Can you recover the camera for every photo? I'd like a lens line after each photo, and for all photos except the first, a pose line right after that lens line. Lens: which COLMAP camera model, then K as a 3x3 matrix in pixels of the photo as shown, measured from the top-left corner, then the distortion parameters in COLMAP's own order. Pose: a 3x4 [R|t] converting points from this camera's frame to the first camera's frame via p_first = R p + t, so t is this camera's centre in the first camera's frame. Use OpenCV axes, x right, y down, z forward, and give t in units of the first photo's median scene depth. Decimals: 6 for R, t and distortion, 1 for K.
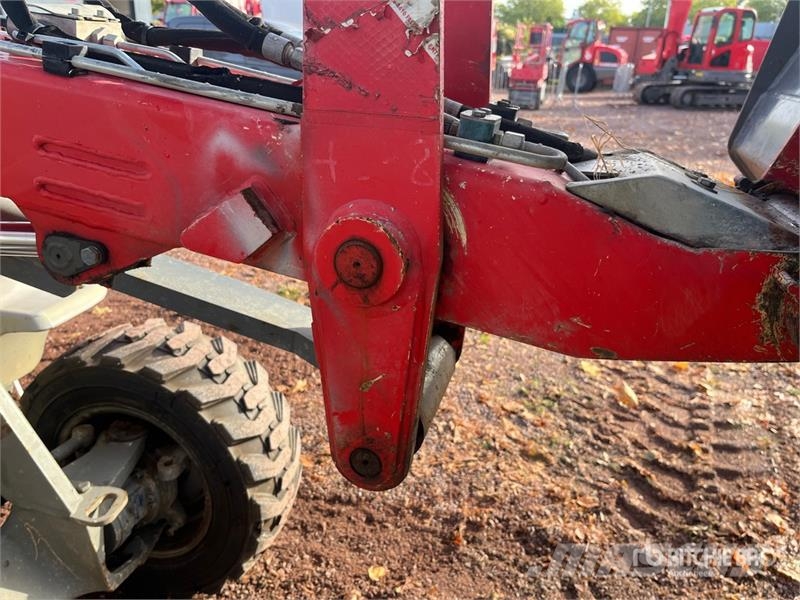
lens RADIAL K [[608.3, 0, 407.6], [0, 608.3, 298.9], [0, 0, 1]] dist [0.068223, -0.108421]
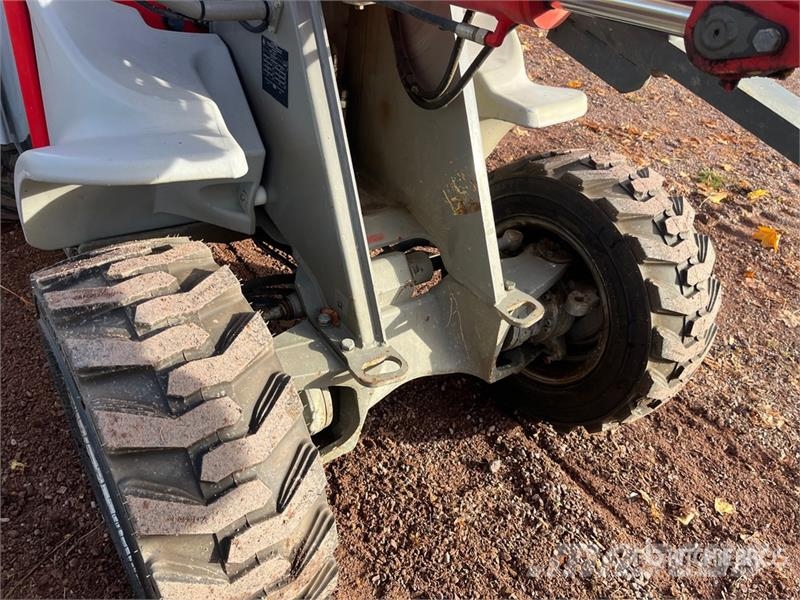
lens RADIAL K [[608.3, 0, 407.6], [0, 608.3, 298.9], [0, 0, 1]] dist [0.068223, -0.108421]
pose [[0.787664, 0.432608, -0.438674, -0.173566], [-0.329281, 0.897383, 0.293731, 0.068389], [0.520729, -0.086914, 0.849286, 0.020763]]
